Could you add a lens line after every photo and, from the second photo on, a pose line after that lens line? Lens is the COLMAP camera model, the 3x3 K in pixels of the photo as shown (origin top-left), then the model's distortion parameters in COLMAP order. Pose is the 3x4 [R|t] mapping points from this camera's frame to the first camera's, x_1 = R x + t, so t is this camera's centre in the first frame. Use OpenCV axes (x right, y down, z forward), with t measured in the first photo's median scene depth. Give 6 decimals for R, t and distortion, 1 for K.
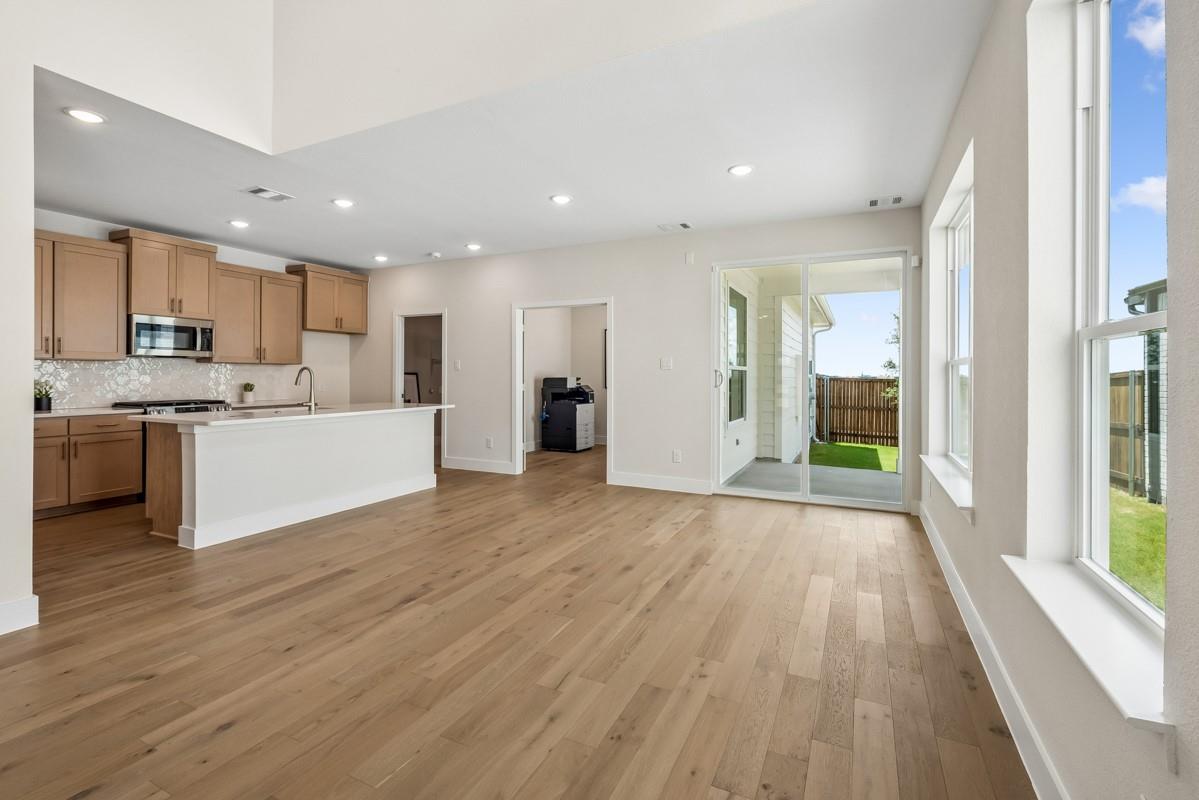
lens RADIAL K [[535.5, 0, 605.4], [0, 535.5, 371.1], [0, 0, 1]] dist [-0.000585, -0.000330]
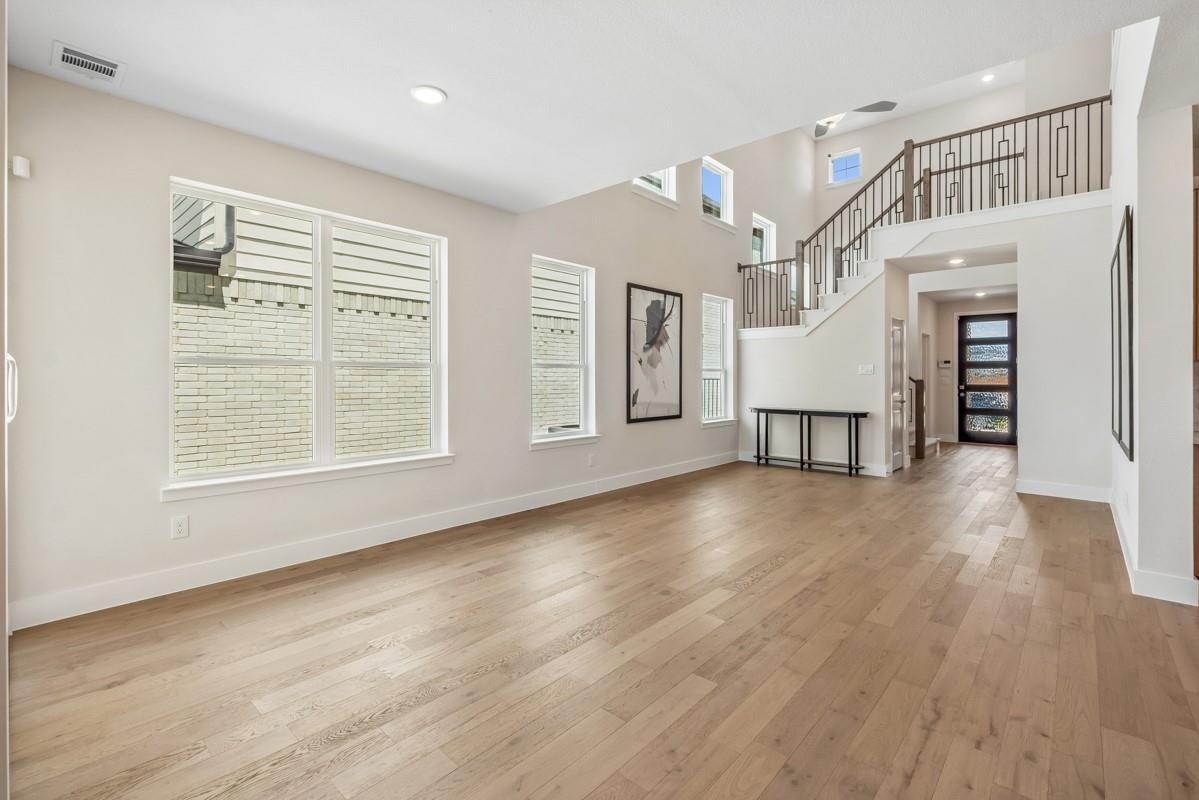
lens RADIAL K [[535.5, 0, 605.4], [0, 535.5, 371.1], [0, 0, 1]] dist [-0.000585, -0.000330]
pose [[-0.959981, -0.001385, 0.280062, -0.213543], [-0.006351, 0.999838, -0.016826, 0.009409], [-0.279994, -0.017931, -0.959834, 1.928557]]
